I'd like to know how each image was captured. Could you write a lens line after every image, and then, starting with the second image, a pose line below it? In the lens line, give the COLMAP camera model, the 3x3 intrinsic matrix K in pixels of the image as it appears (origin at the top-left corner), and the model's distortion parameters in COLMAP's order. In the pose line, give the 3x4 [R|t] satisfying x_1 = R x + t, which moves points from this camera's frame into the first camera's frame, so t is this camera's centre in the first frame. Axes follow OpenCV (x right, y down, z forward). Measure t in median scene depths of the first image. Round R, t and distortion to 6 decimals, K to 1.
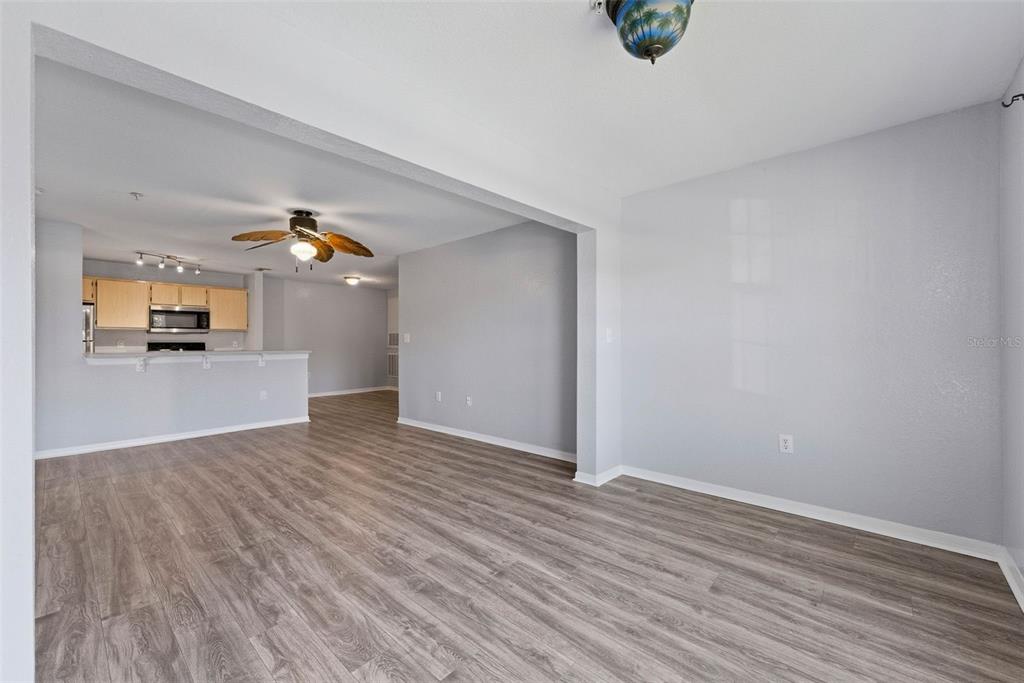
lens RADIAL K [[412.8, 0, 510.0], [0, 412.8, 338.9], [0, 0, 1]] dist [-0.002635, -0.000118]
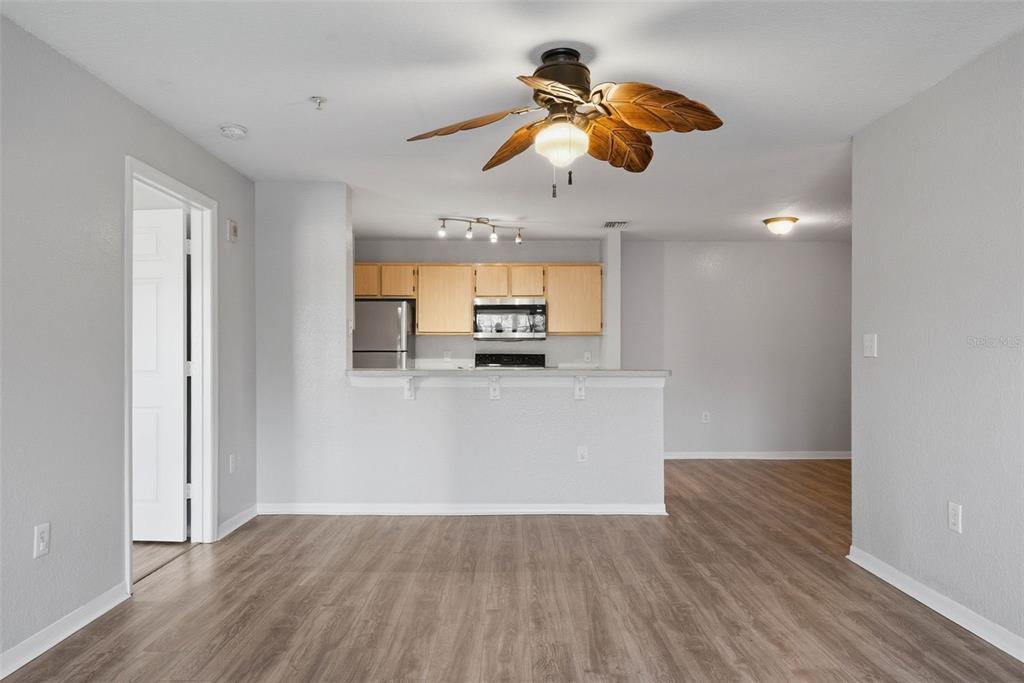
lens RADIAL K [[694.4, 0, 512.3], [0, 694.4, 346.4], [0, 0, 1]] dist [0.004237, 0.000753]
pose [[0.676151, -0.004755, -0.736748, 0.002096], [0.001645, 0.999986, -0.004944, 0.002459], [0.736761, 0.002131, 0.676150, 0.298906]]
